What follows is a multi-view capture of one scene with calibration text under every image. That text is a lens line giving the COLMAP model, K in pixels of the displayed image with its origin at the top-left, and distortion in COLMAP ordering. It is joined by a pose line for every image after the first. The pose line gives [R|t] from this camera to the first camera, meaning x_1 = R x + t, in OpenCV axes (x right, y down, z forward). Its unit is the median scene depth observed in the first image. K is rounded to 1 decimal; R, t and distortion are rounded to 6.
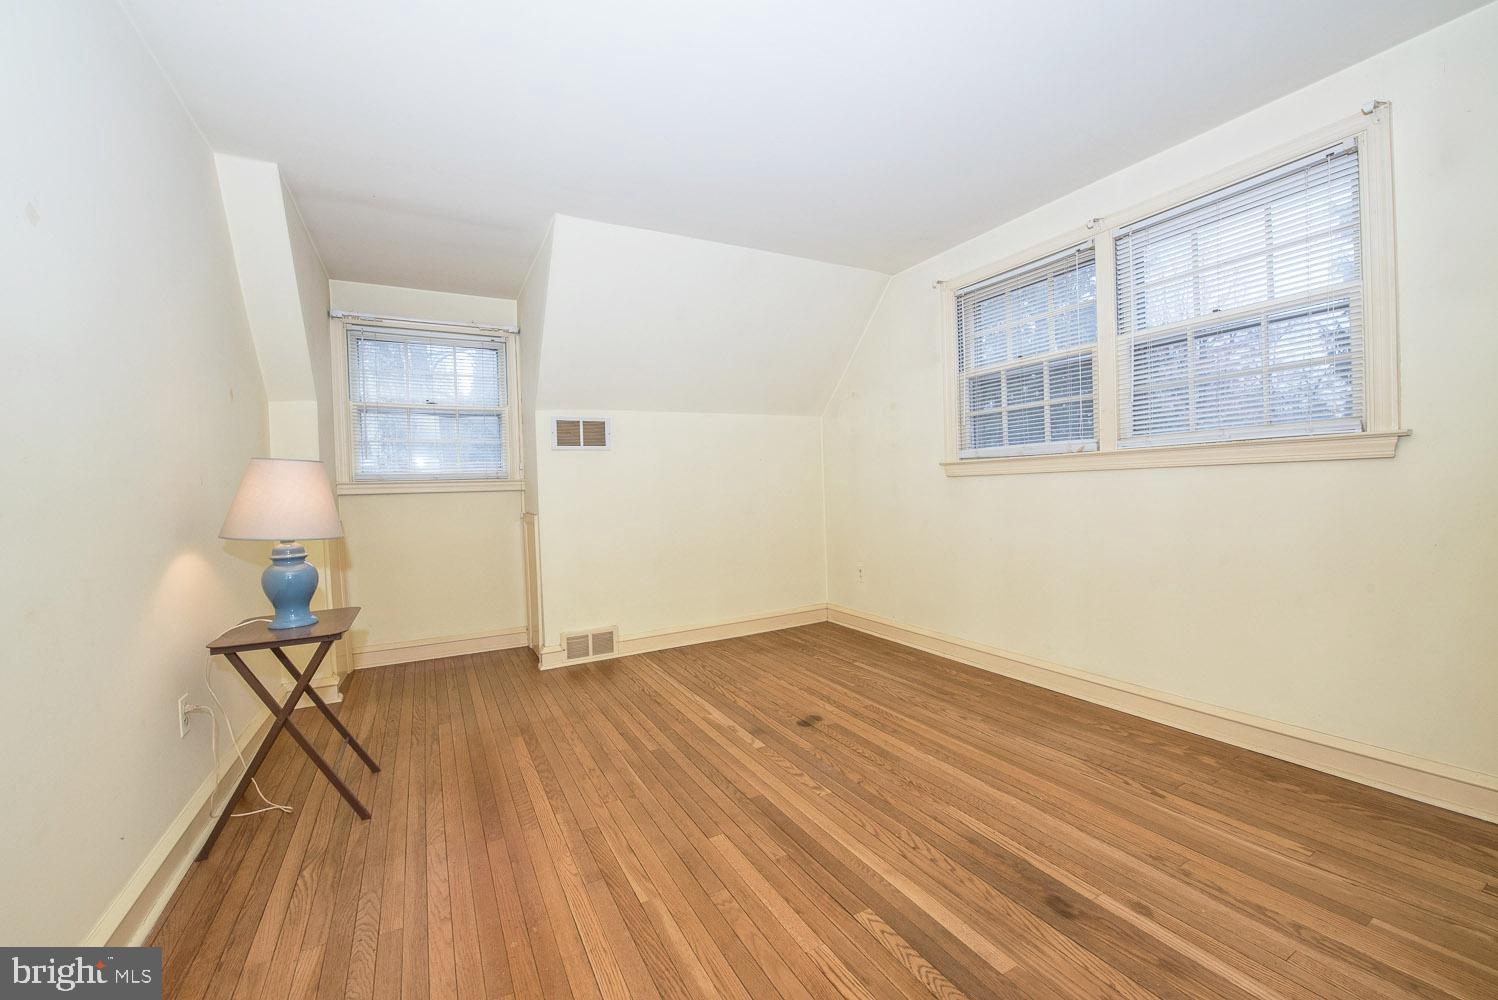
lens RADIAL K [[594.9, 0, 749.0], [0, 594.9, 500.0], [0, 0, 1]] dist [-0.010646, -0.005220]
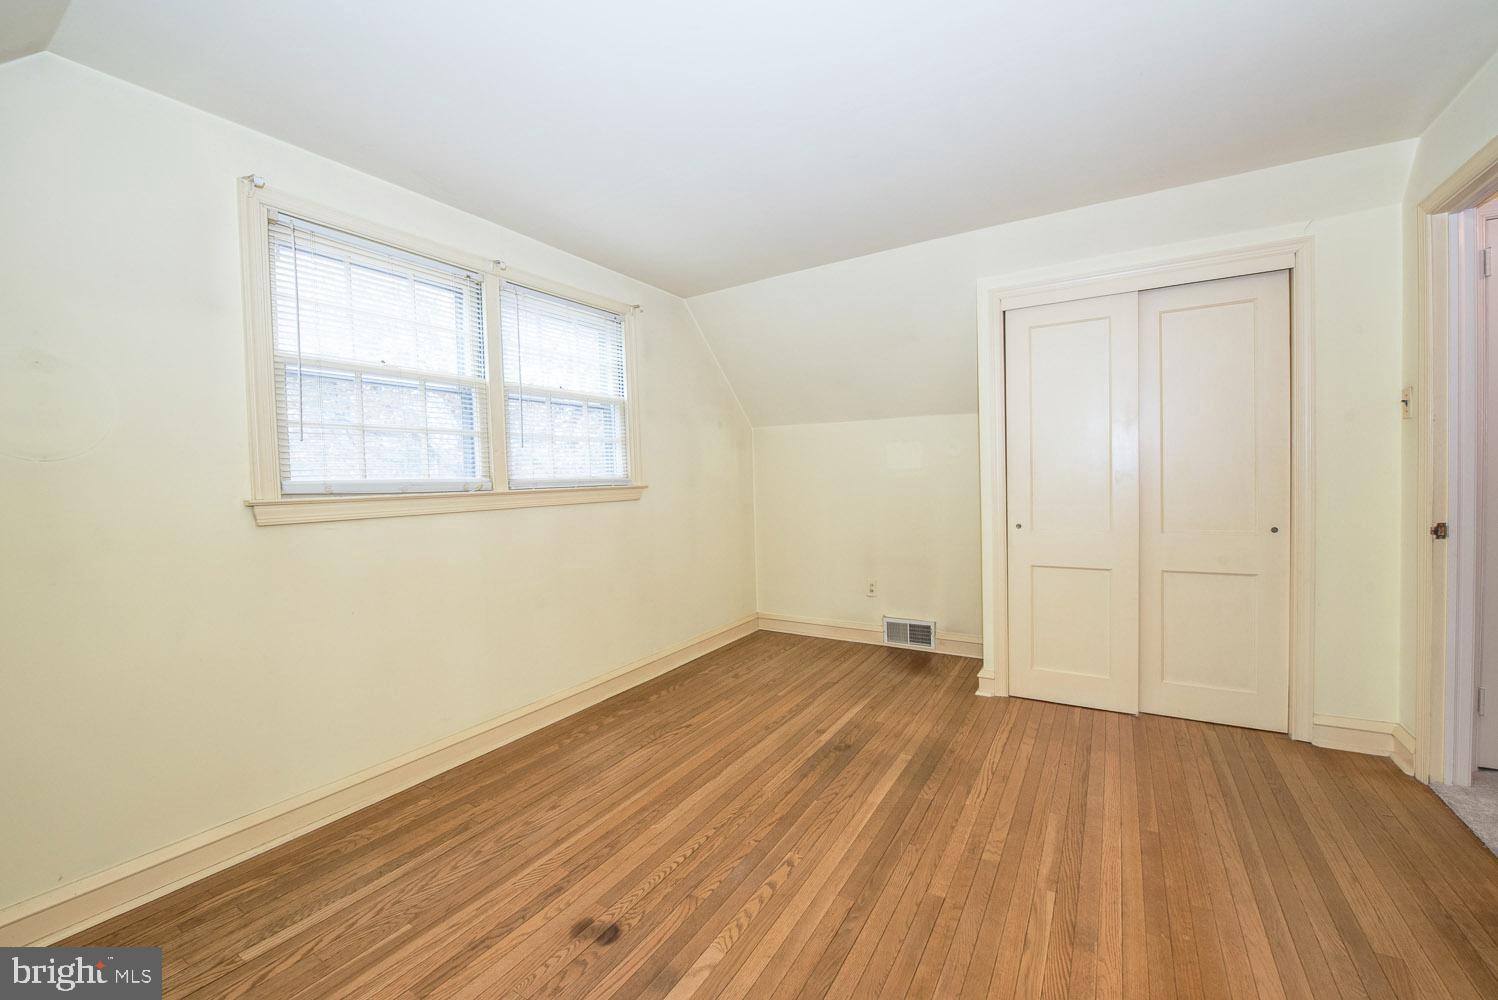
lens RADIAL K [[594.9, 0, 749.0], [0, 594.9, 500.0], [0, 0, 1]] dist [-0.010646, -0.005220]
pose [[-0.494845, 0.012264, 0.868895, -0.572305], [0.059047, 0.998064, 0.019541, -0.070927], [-0.866973, 0.060976, -0.494611, 1.320784]]
